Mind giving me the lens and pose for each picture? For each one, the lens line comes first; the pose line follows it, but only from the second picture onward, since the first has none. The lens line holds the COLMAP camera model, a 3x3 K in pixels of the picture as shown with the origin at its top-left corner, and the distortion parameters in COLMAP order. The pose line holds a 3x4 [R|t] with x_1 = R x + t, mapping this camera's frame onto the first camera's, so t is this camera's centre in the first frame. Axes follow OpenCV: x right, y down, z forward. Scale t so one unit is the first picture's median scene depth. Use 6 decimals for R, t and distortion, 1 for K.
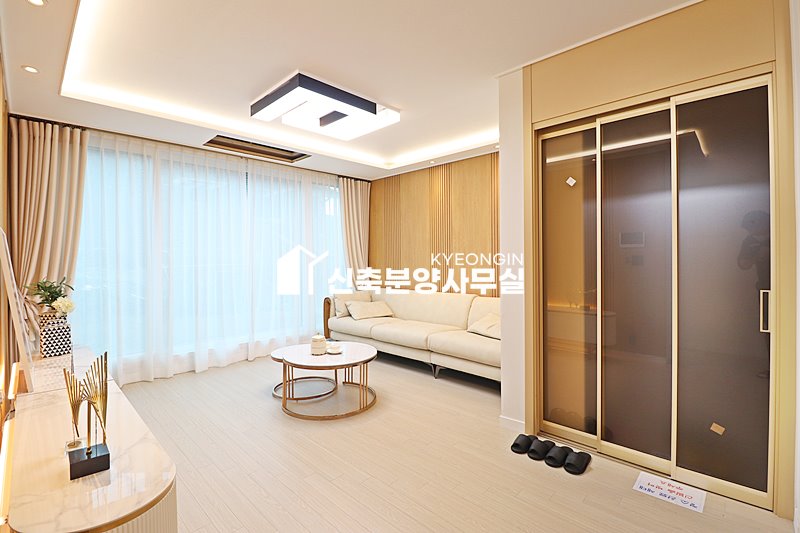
lens RADIAL K [[370.6, 0, 397.9], [0, 370.6, 258.0], [0, 0, 1]] dist [-0.004172, -0.012158]
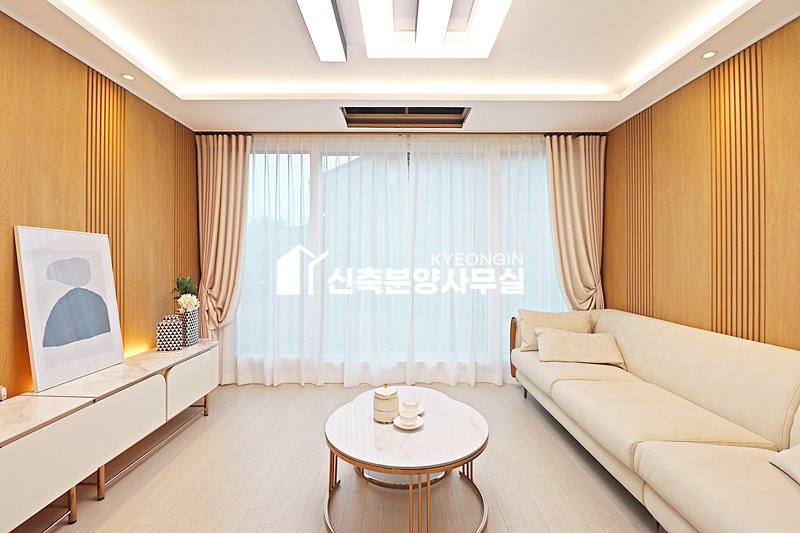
lens RADIAL K [[370.6, 0, 397.9], [0, 370.6, 258.0], [0, 0, 1]] dist [-0.004172, -0.012158]
pose [[0.699226, 0.007873, -0.714857, 0.154550], [-0.006439, 0.999968, 0.004715, -0.002584], [0.714872, 0.001306, 0.699254, 0.413196]]
